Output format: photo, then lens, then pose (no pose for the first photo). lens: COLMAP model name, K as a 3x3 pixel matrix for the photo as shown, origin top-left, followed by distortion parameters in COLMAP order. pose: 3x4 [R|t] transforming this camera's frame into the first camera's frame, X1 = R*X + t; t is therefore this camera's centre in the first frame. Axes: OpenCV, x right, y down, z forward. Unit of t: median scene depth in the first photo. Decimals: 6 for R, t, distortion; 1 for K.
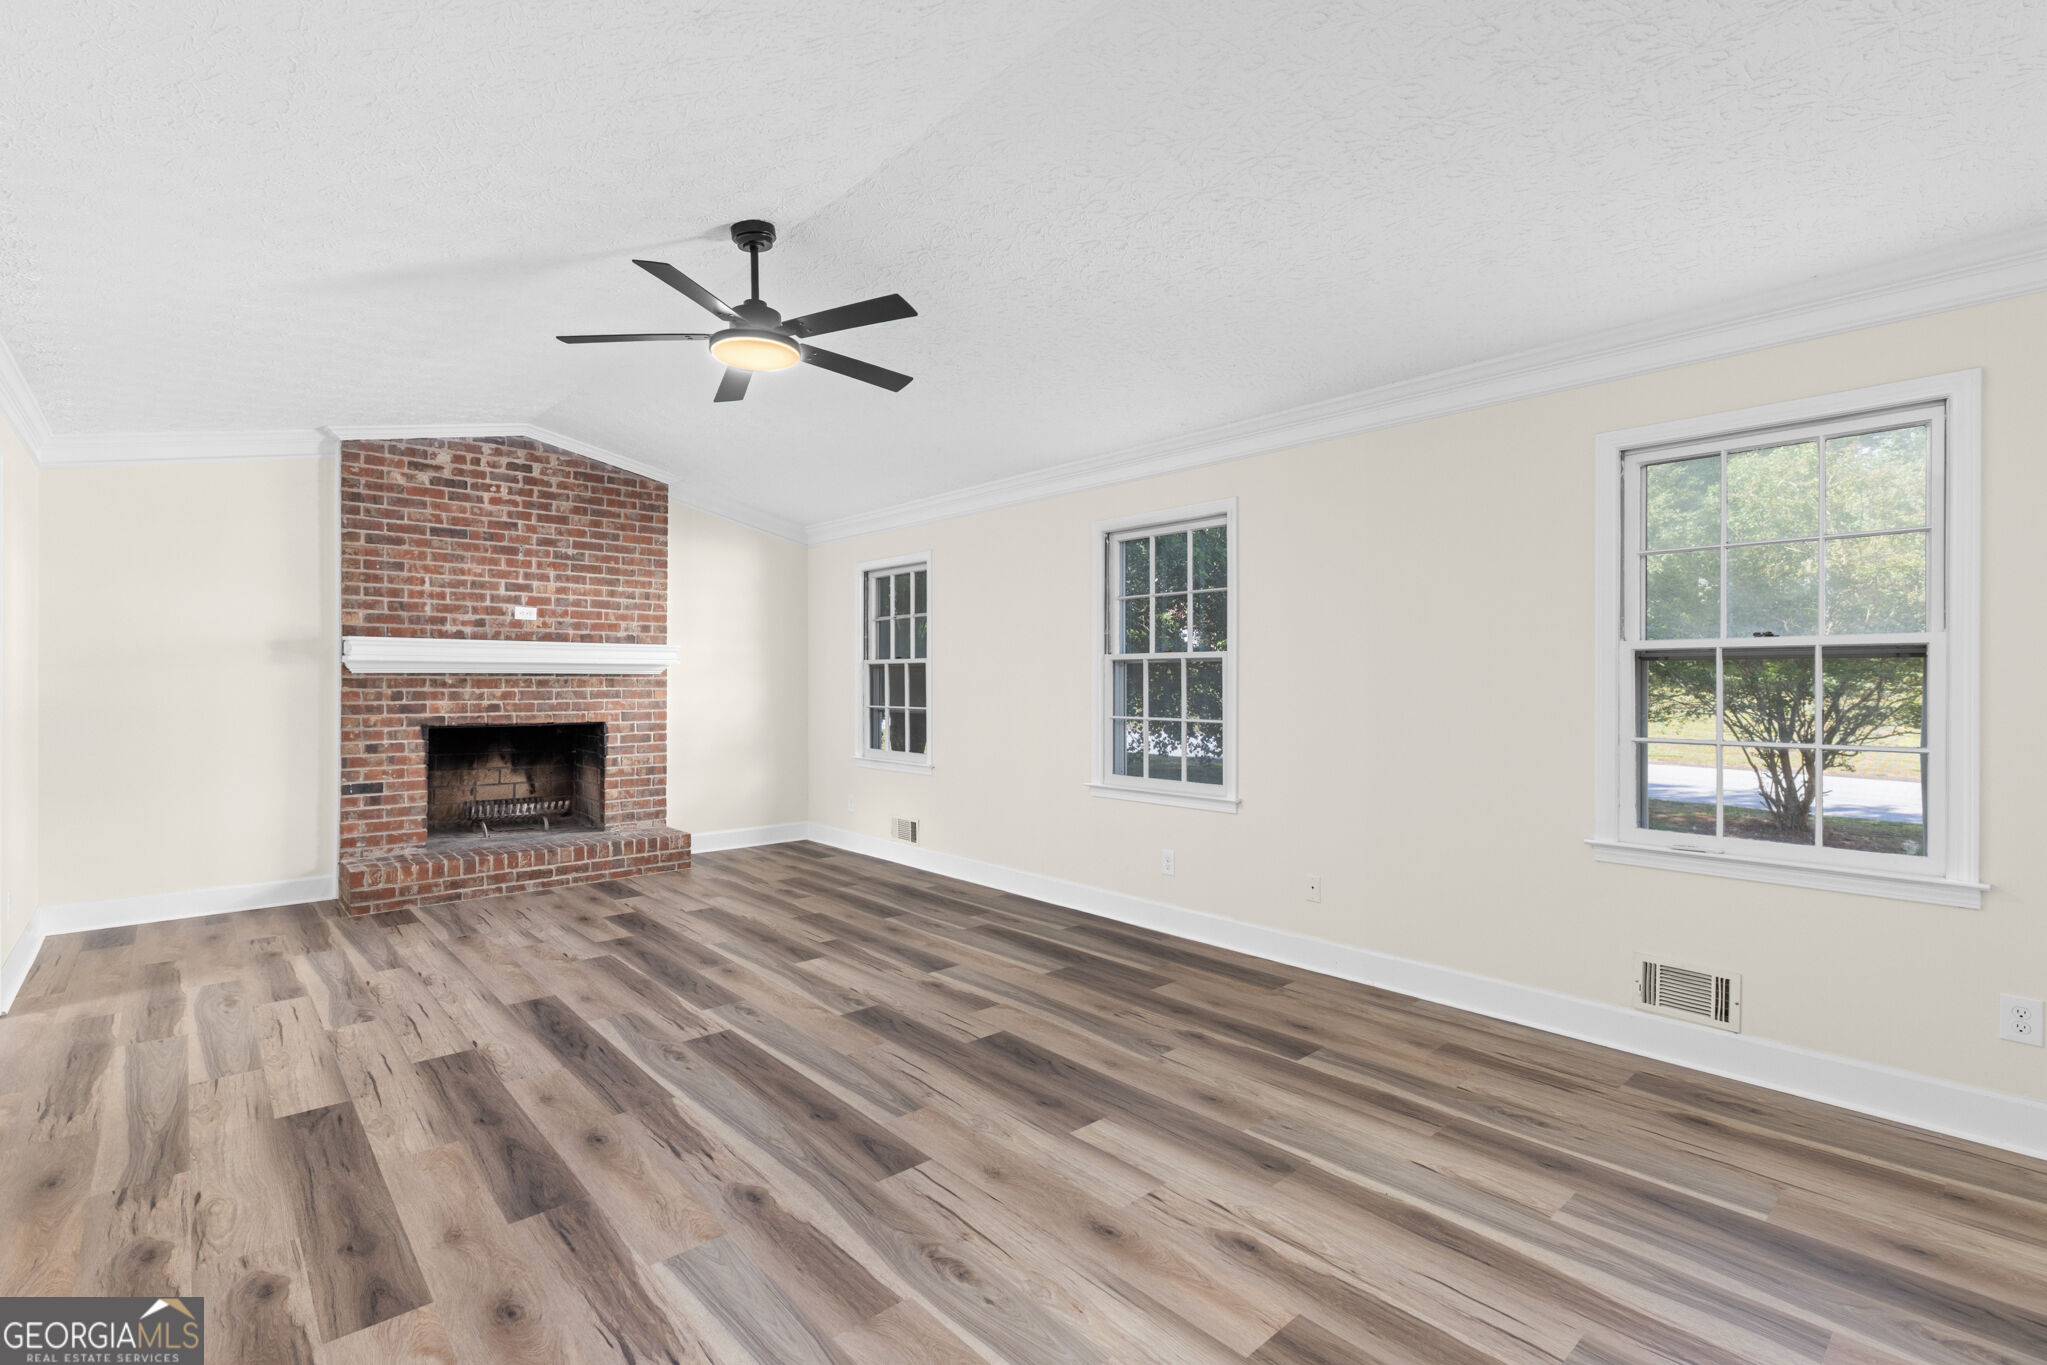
lens RADIAL K [[933.9, 0, 1016.1], [0, 933.9, 680.6], [0, 0, 1]] dist [0.002470, 0.000040]
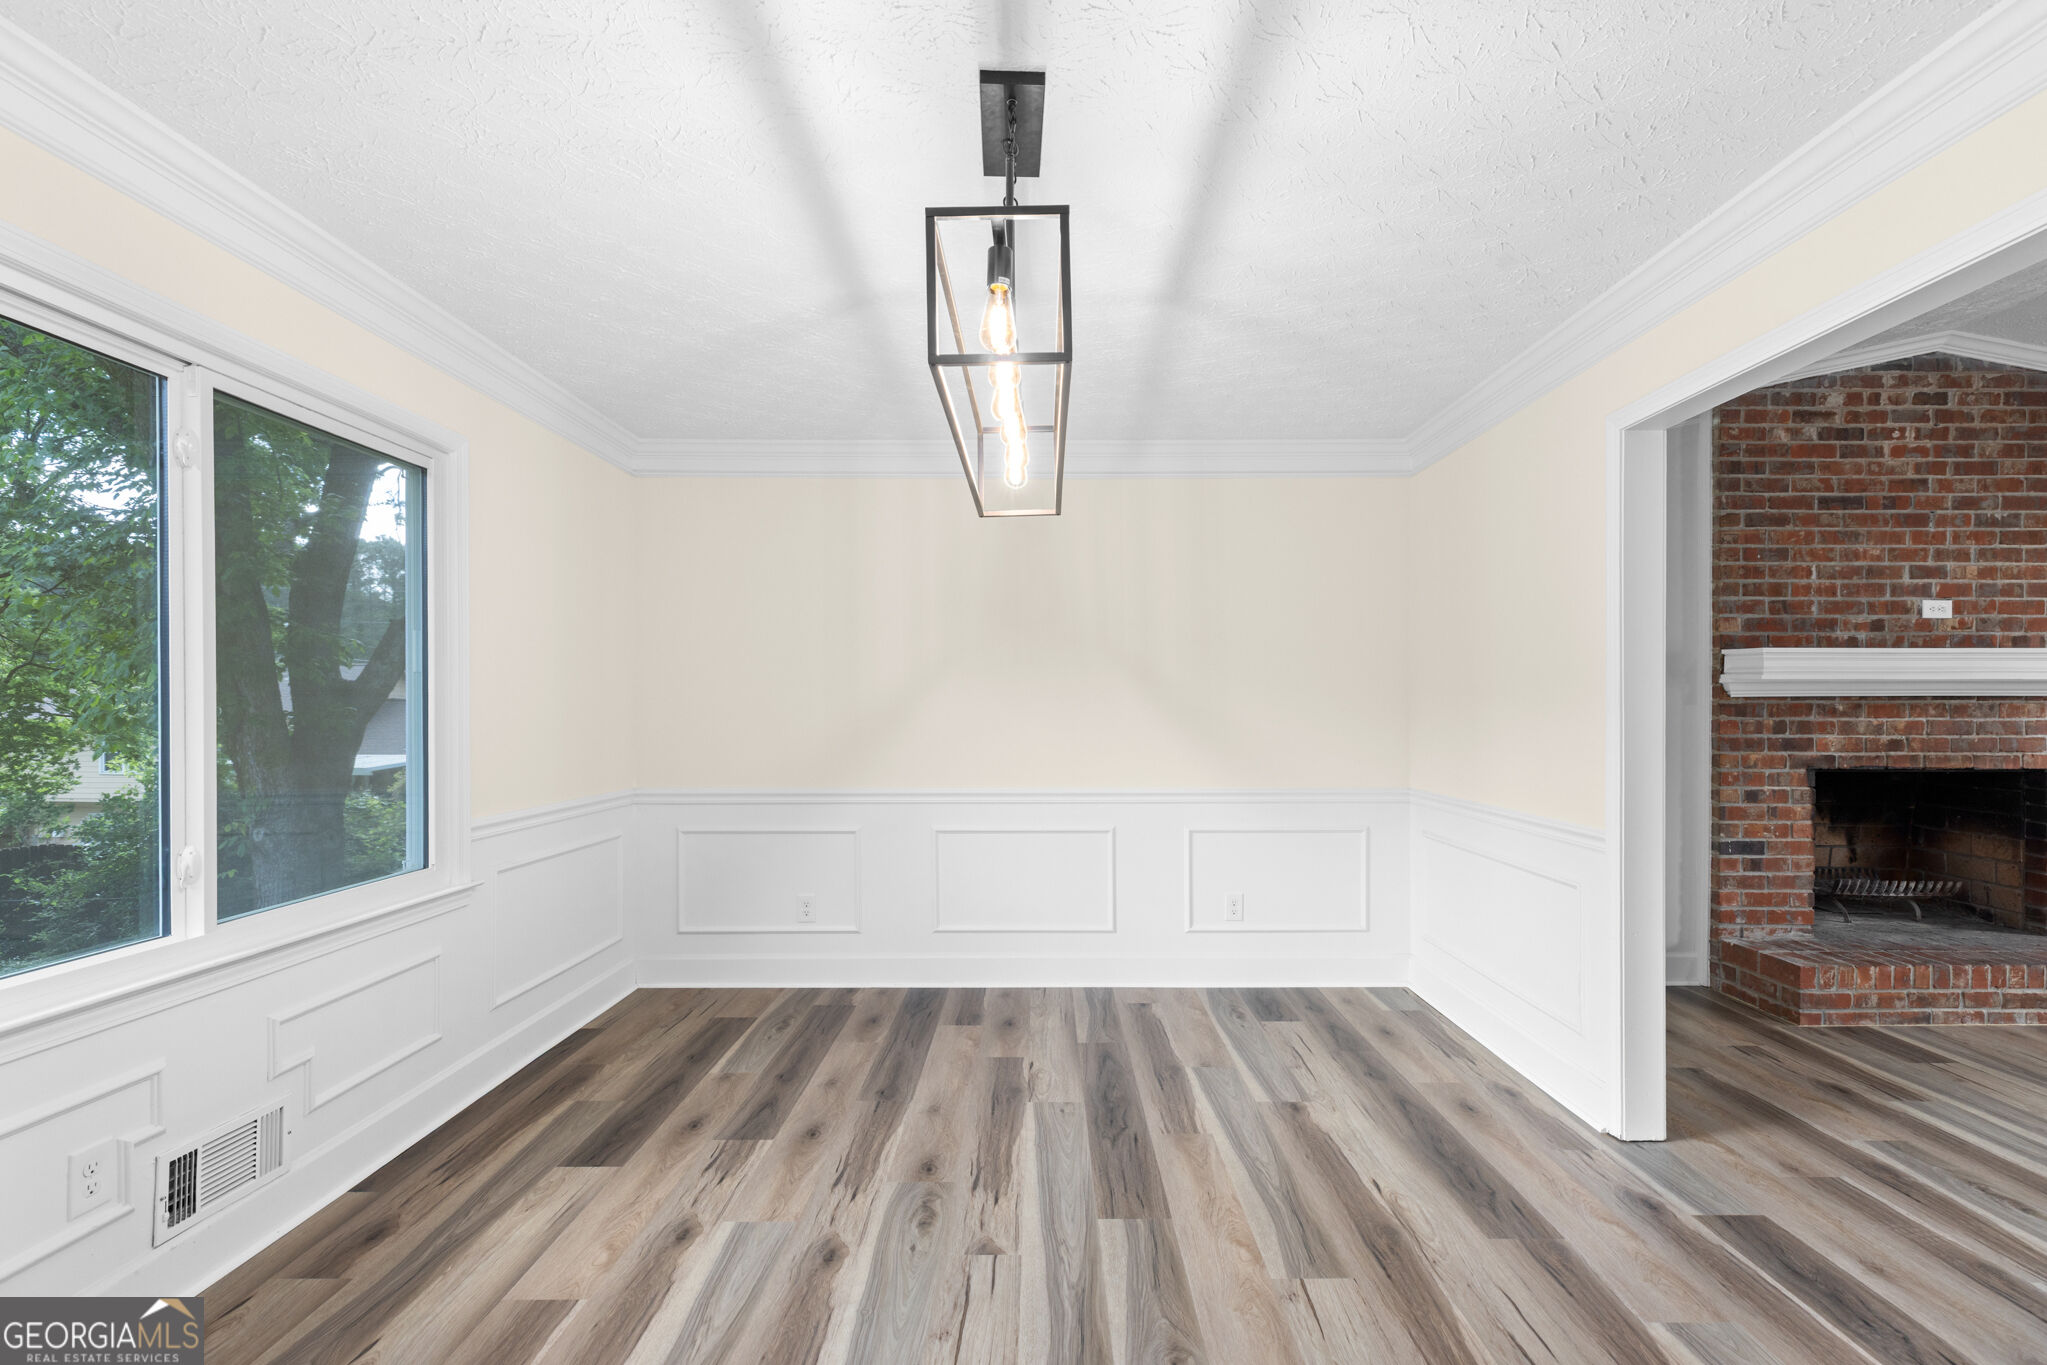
lens RADIAL K [[934.7, 0, 1033.5], [0, 934.7, 711.1], [0, 0, 1]] dist [0.001580, 0.000354]
pose [[0.744740, 0.001518, -0.667353, -0.603833], [0.001415, 0.999992, 0.003854, -0.000224], [0.667354, -0.003815, 0.744731, 0.041887]]
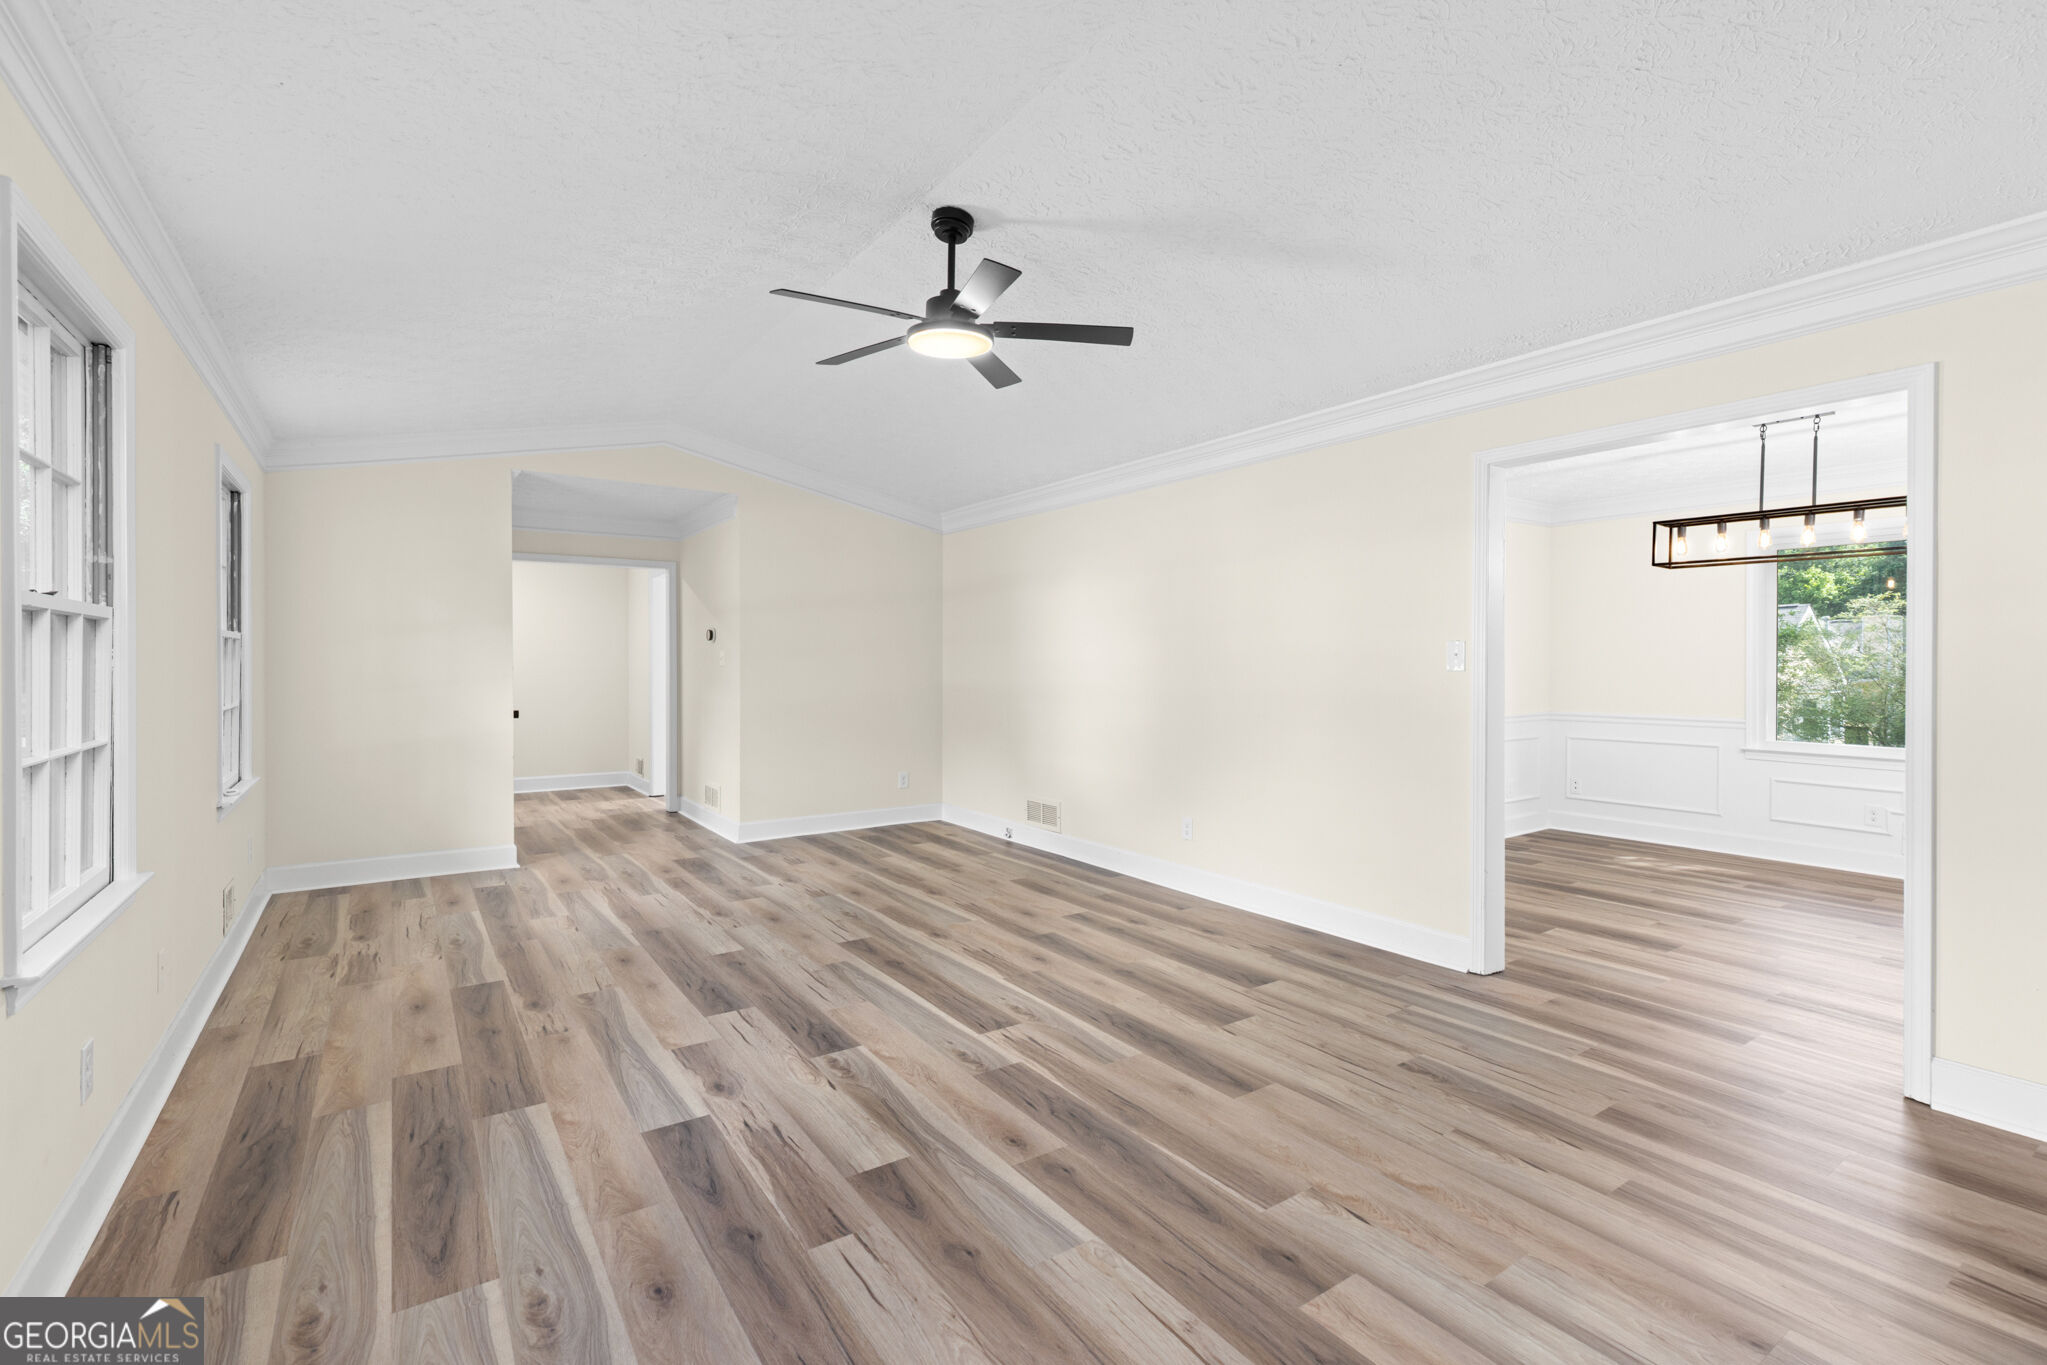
lens RADIAL K [[919.5, 0, 1021.0], [0, 919.5, 659.1], [0, 0, 1]] dist [0.004445, 0.000190]
pose [[-0.991917, -0.001258, 0.126883, -0.284142], [-0.001676, 0.999994, -0.003188, -0.001035], [-0.126878, -0.003375, -0.991913, 1.170674]]
